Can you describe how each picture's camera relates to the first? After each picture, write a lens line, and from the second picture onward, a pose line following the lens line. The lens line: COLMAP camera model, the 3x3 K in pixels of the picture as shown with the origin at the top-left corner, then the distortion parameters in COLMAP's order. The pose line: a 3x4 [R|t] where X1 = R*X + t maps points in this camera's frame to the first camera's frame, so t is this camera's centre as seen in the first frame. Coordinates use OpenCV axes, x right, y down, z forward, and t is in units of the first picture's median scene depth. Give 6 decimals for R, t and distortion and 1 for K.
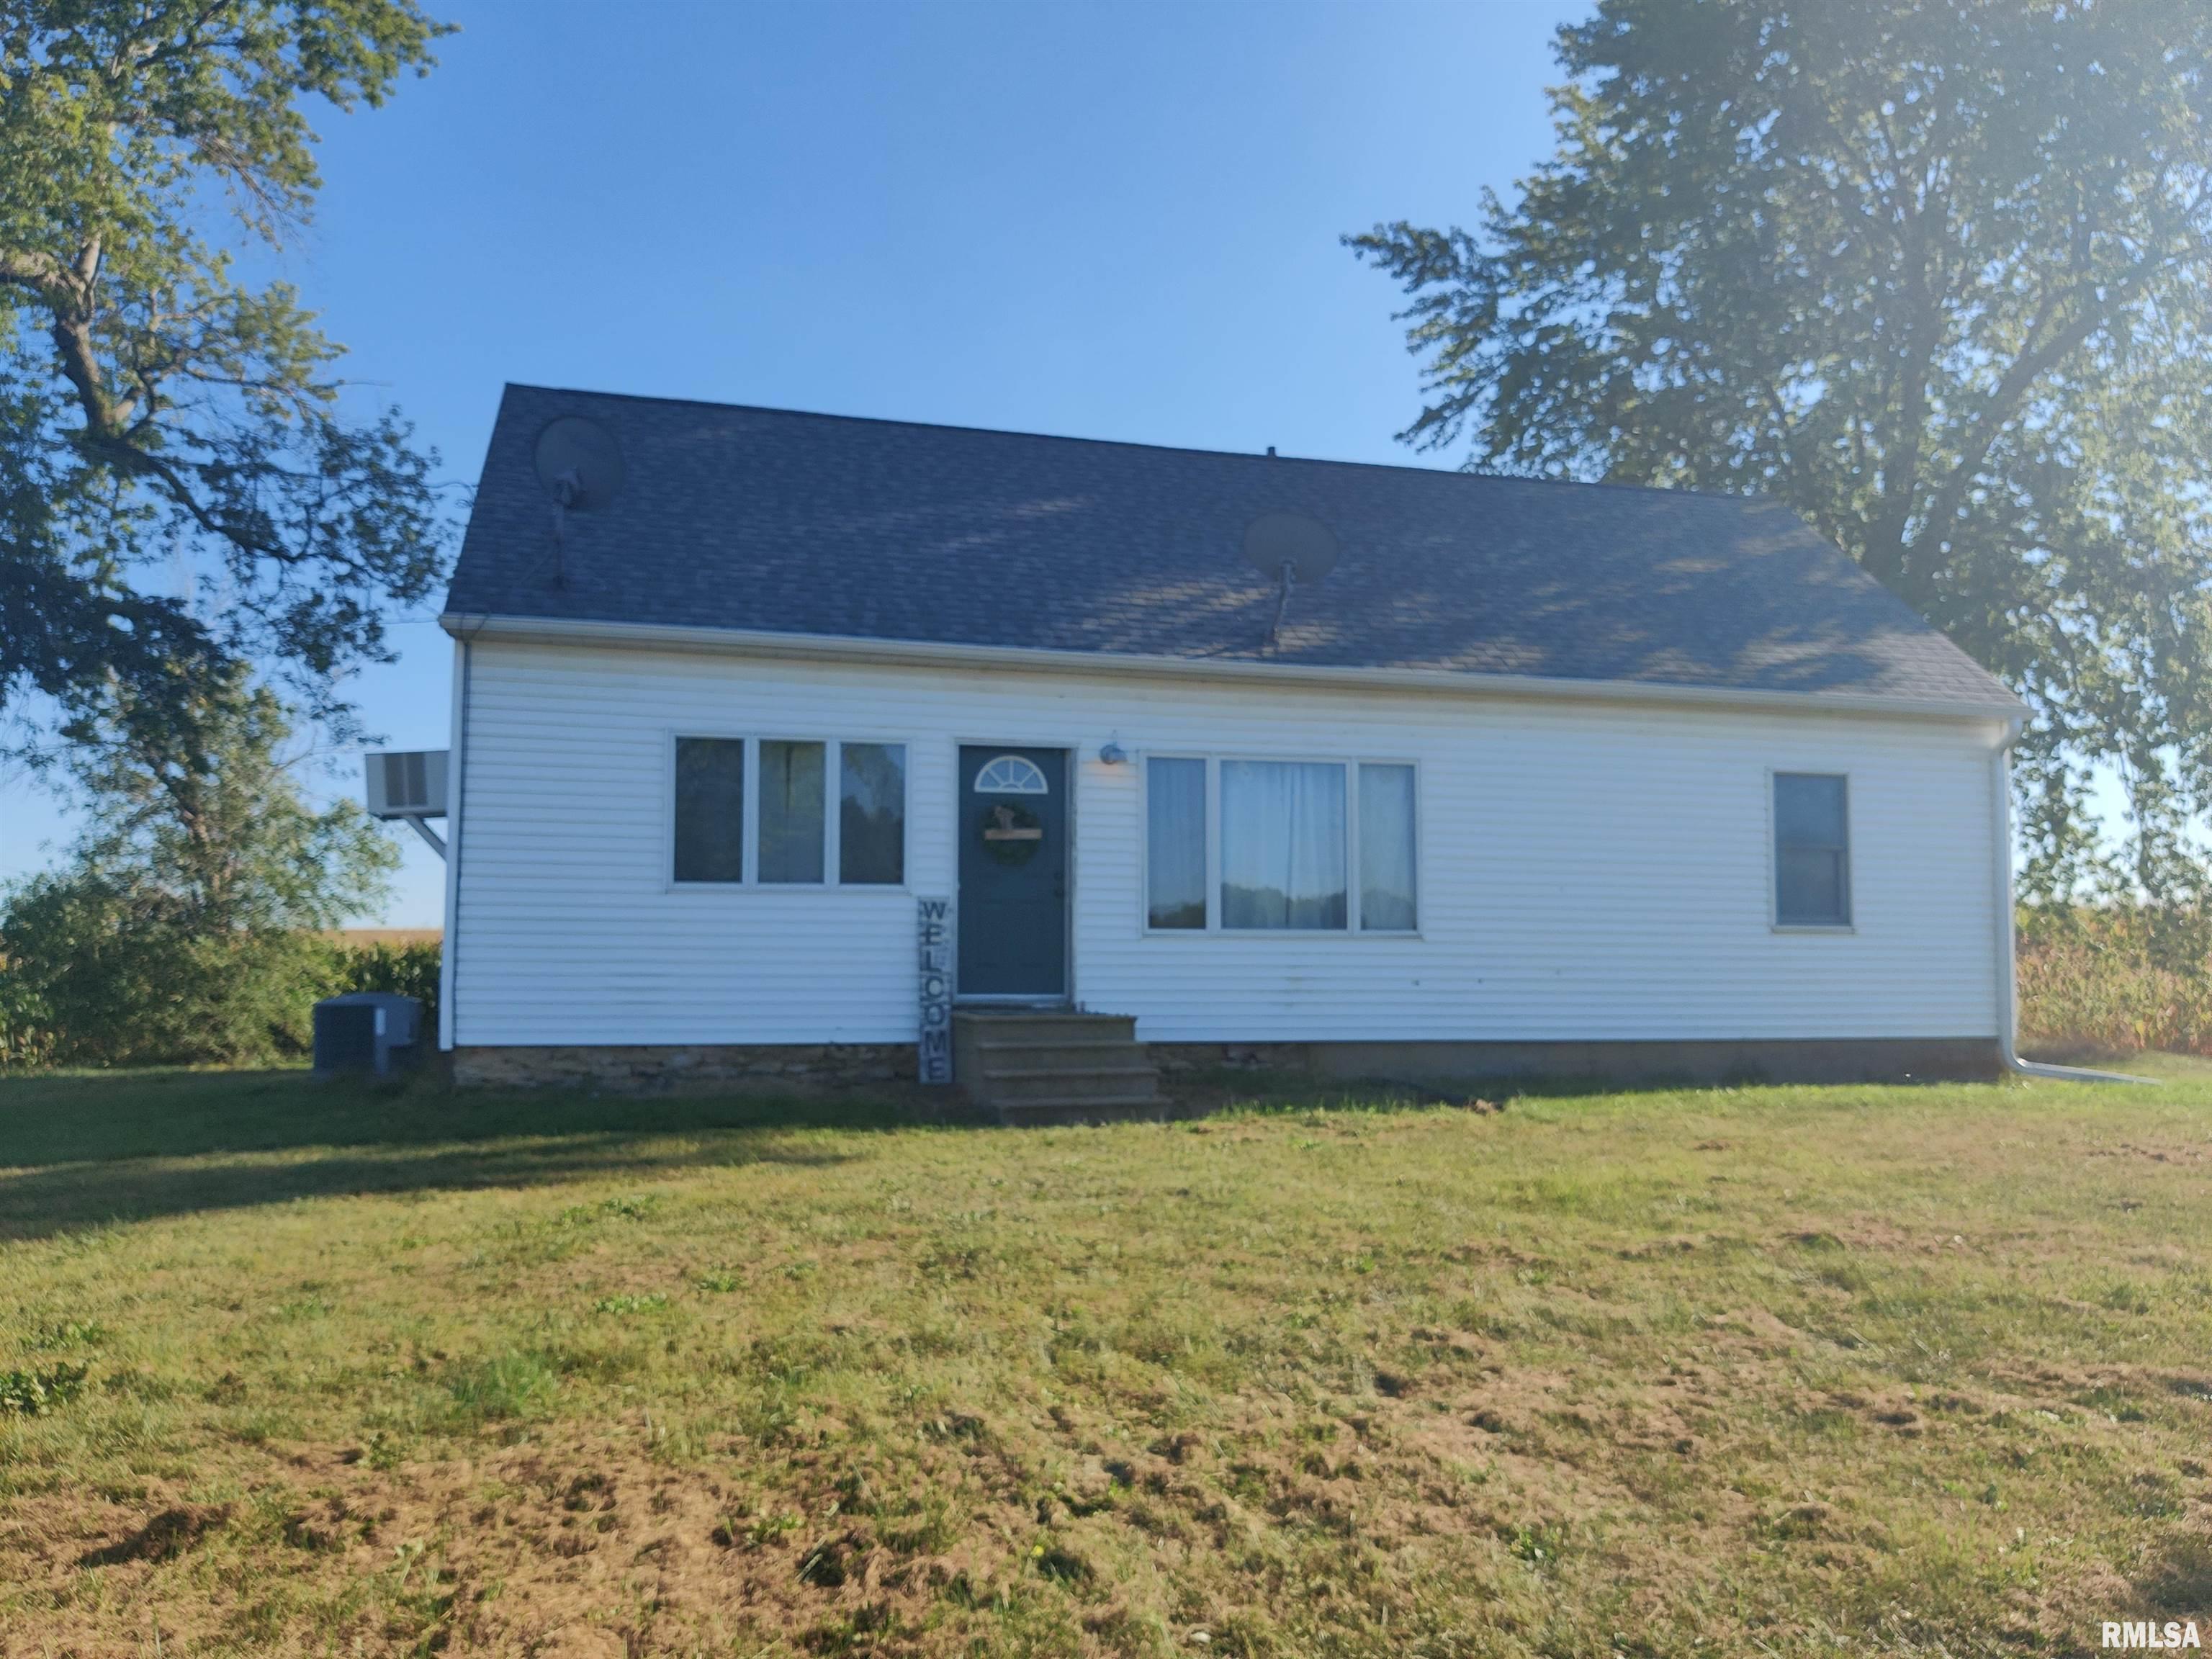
lens RADIAL K [[1746.9, 0, 1106.0], [0, 1746.9, 829.5], [0, 0, 1]] dist [-0.015274, -0.000391]
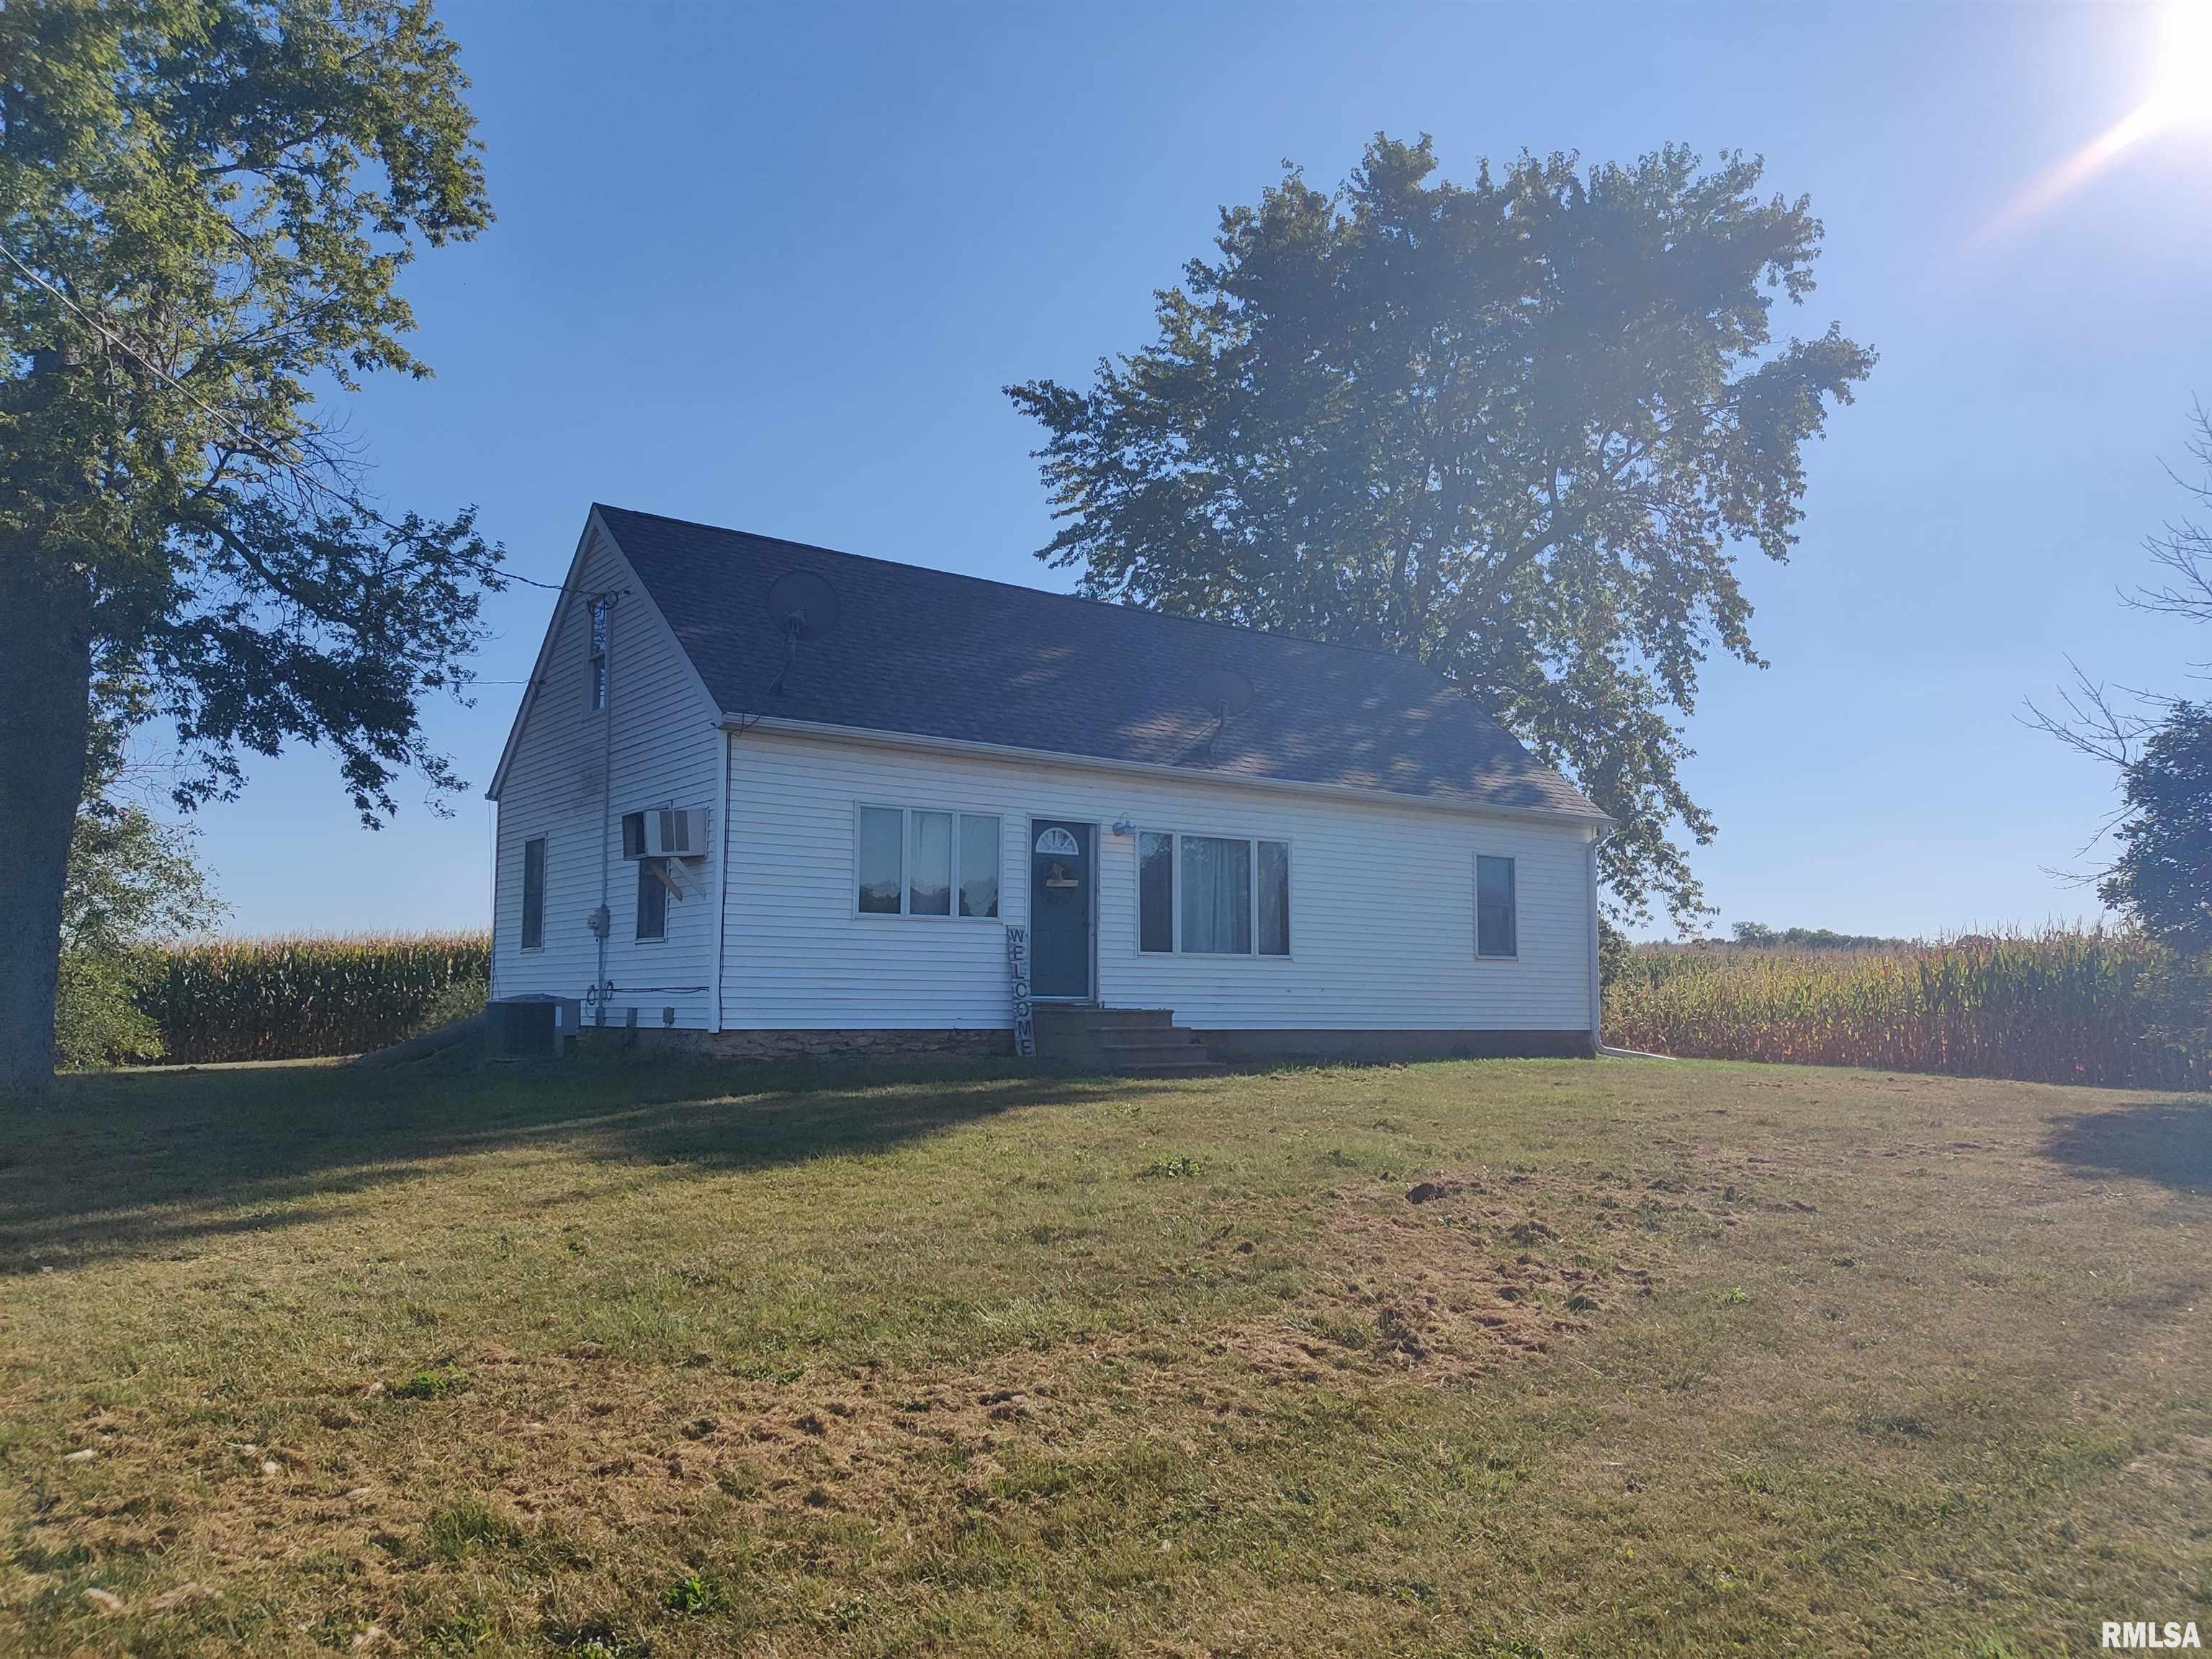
lens RADIAL K [[1592.6, 0, 1106.0], [0, 1592.6, 829.5], [0, 0, 1]] dist [-0.000157, -0.000093]
pose [[0.941099, 0.043206, 0.335359, -0.382022], [-0.038012, 0.999034, -0.022041, -0.011702], [-0.335987, 0.007995, 0.941833, -0.199922]]
